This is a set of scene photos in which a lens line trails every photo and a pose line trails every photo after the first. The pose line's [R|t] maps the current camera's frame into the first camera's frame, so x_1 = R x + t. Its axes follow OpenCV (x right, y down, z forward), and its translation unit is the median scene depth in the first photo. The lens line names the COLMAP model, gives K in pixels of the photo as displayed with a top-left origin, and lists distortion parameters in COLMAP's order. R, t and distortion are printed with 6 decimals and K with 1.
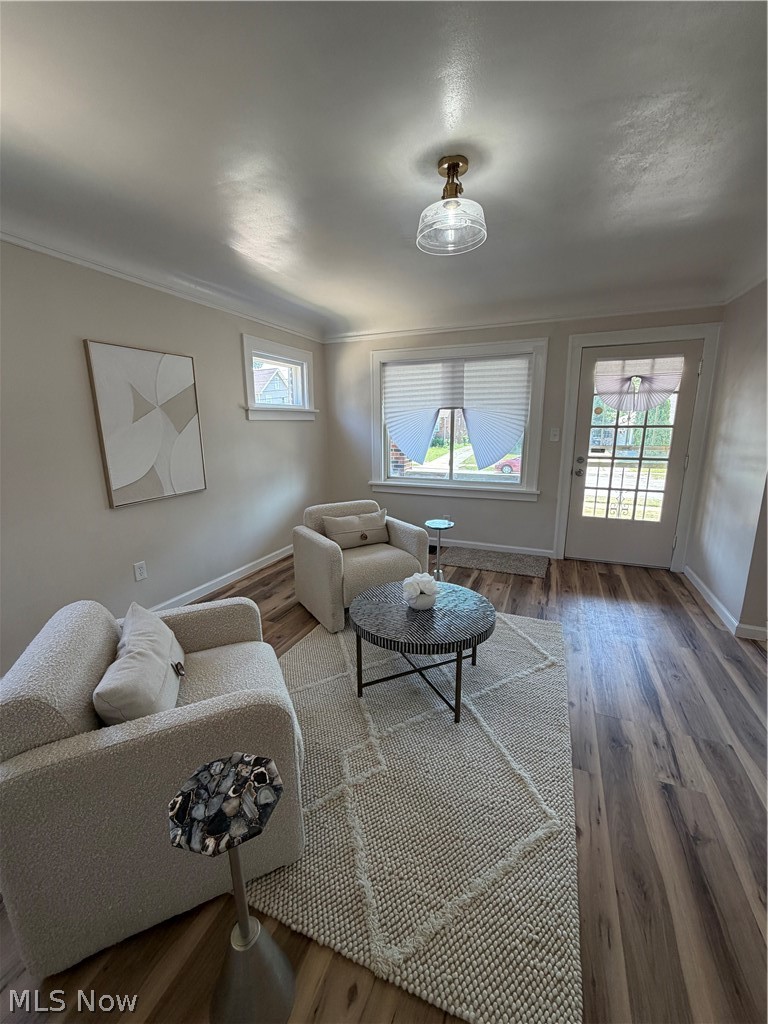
lens RADIAL K [[407.2, 0, 384.0], [0, 407.2, 509.5], [0, 0, 1]] dist [-0.001883, 0.000307]
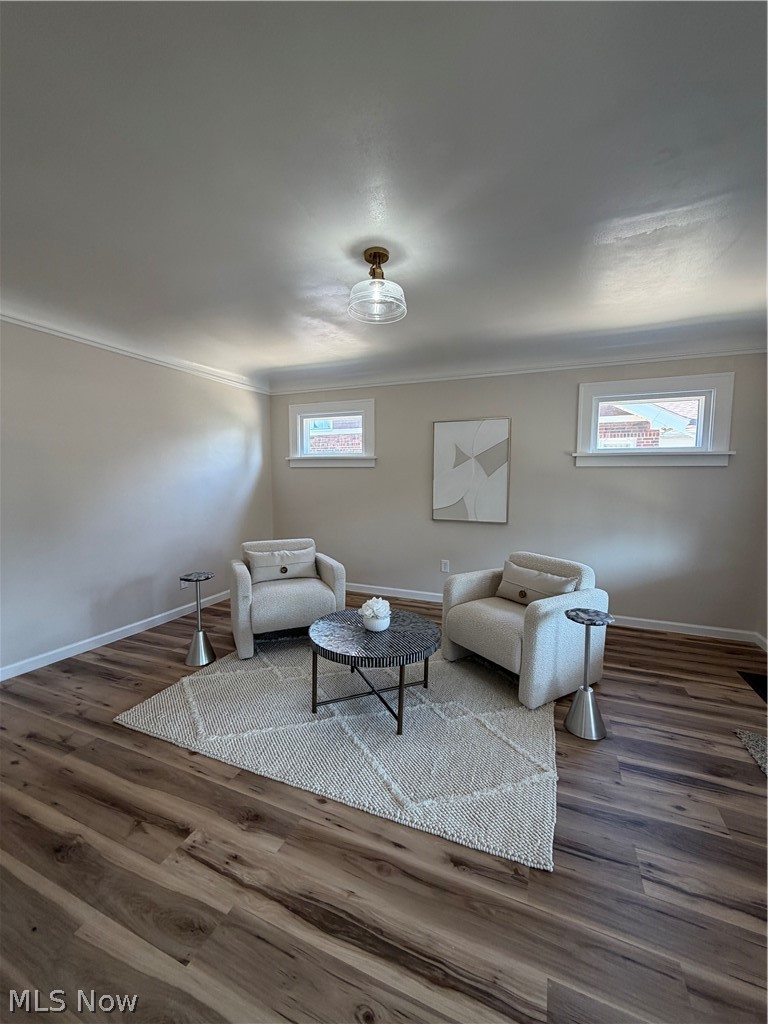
lens RADIAL K [[407.2, 0, 384.0], [0, 407.2, 509.5], [0, 0, 1]] dist [-0.001883, 0.000307]
pose [[0.001136, 0.089031, -0.996028, 0.663262], [-0.214512, 0.972864, 0.086716, -0.100791], [0.976721, 0.213561, 0.020203, 0.533462]]
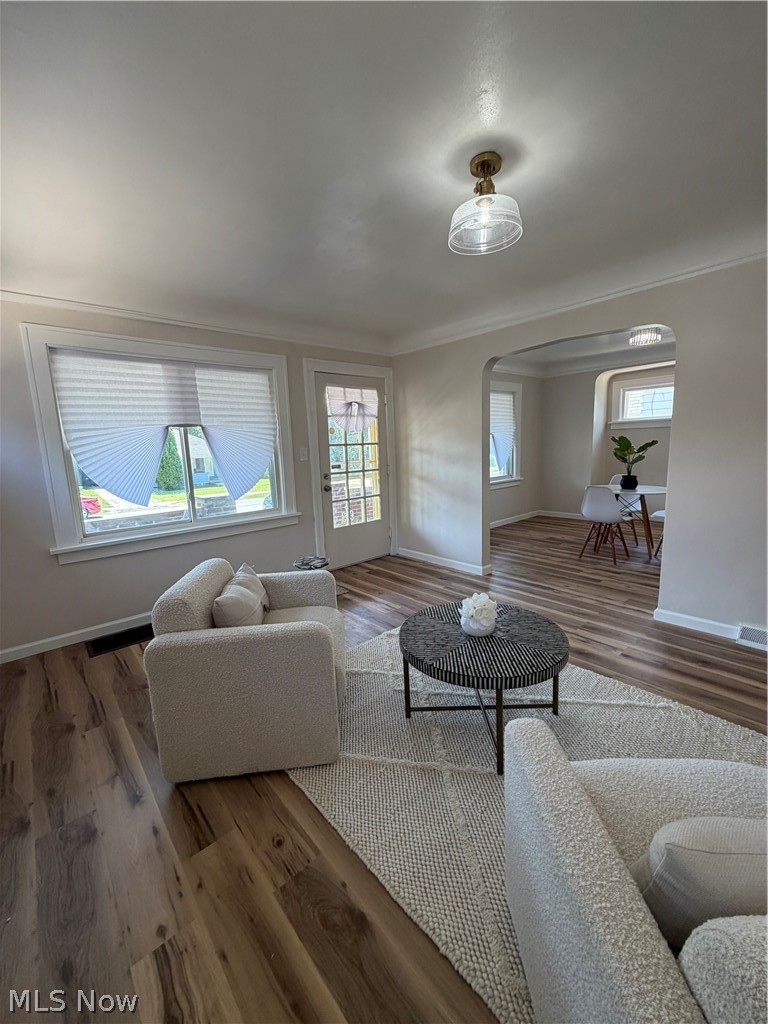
lens RADIAL K [[407.2, 0, 384.0], [0, 407.2, 509.5], [0, 0, 1]] dist [-0.001883, 0.000307]
pose [[0.433025, -0.150473, 0.888733, -0.429812], [0.220374, 0.973720, 0.057487, -0.068632], [-0.874028, 0.170960, 0.454806, 0.417996]]
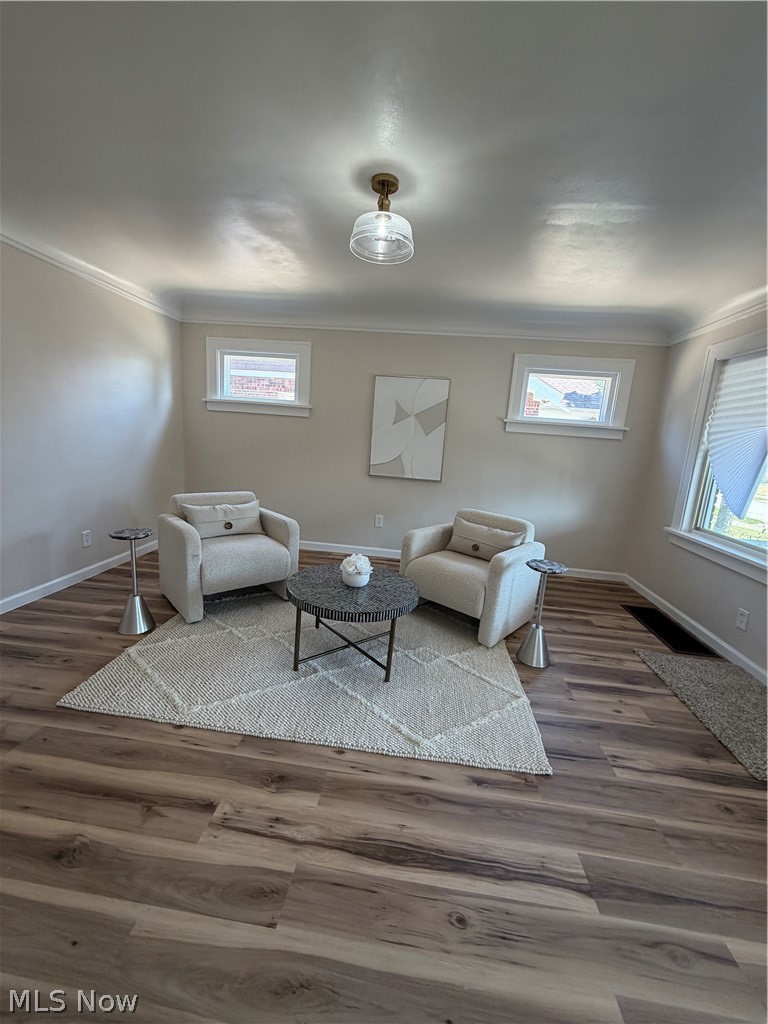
lens RADIAL K [[407.2, 0, 384.0], [0, 407.2, 509.5], [0, 0, 1]] dist [-0.001883, 0.000307]
pose [[0.284910, 0.203821, -0.936634, 0.632561], [-0.272443, 0.954052, 0.124738, -0.065806], [0.919022, 0.219640, 0.327348, 0.382301]]
